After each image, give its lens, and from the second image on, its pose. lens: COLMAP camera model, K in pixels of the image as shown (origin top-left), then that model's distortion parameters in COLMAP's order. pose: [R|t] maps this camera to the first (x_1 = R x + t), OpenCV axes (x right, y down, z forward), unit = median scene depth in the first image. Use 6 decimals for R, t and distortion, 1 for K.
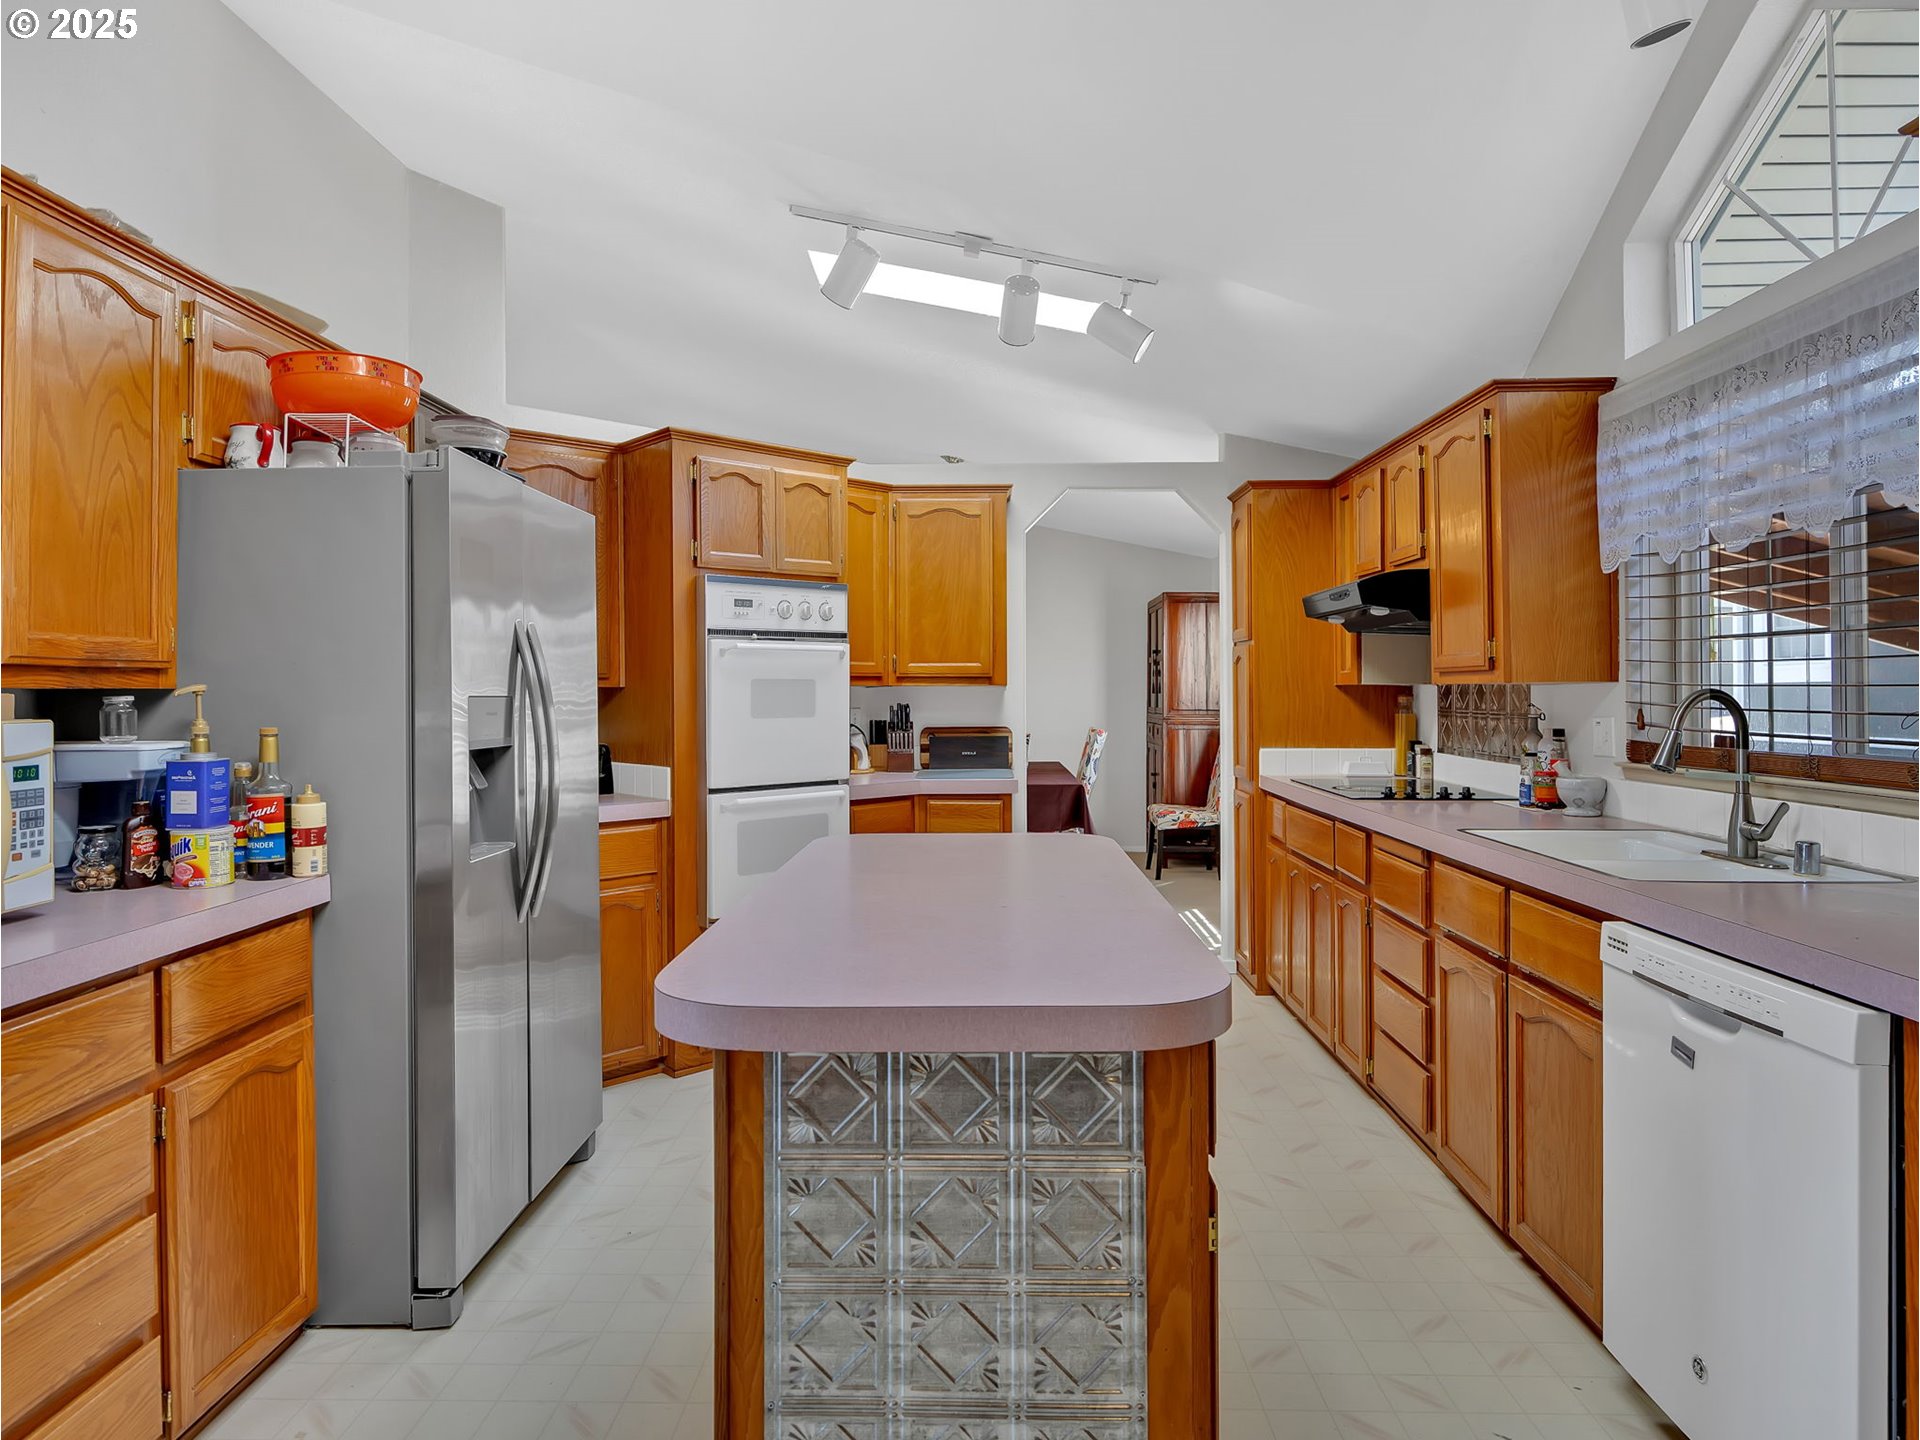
lens RADIAL K [[842.7, 0, 962.0], [0, 842.7, 693.8], [0, 0, 1]] dist [-0.002231, -0.000201]
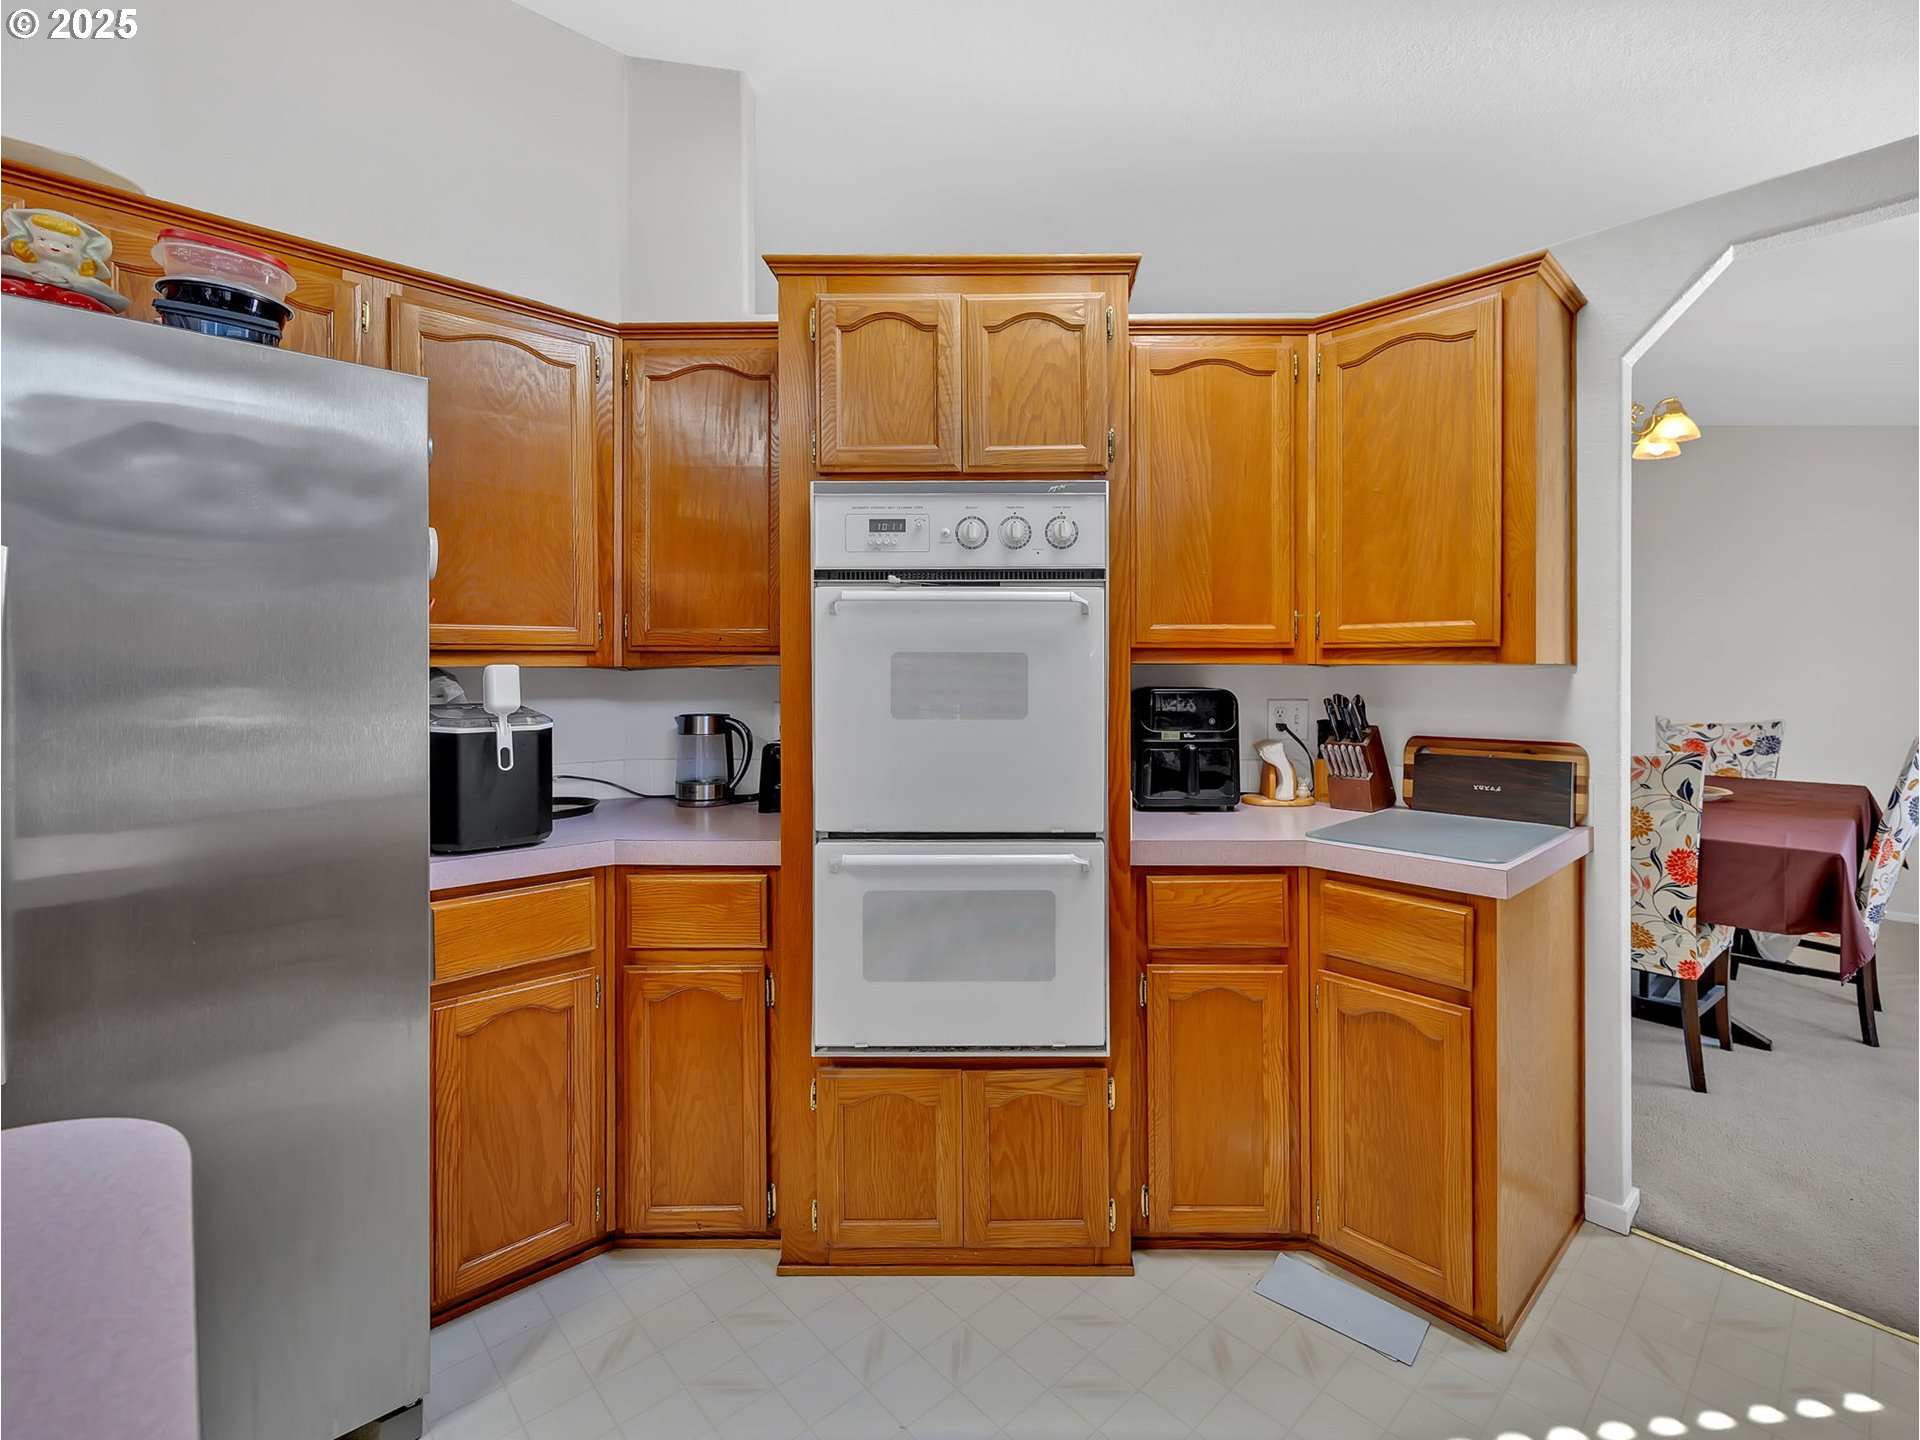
lens RADIAL K [[867.8, 0, 962.7], [0, 867.8, 677.5], [0, 0, 1]] dist [-0.003538, -0.000197]
pose [[0.757496, 0.014193, -0.652686, 0.171277], [-0.009742, 0.999898, 0.010437, -0.006057], [0.652767, -0.001547, 0.757557, 0.522867]]
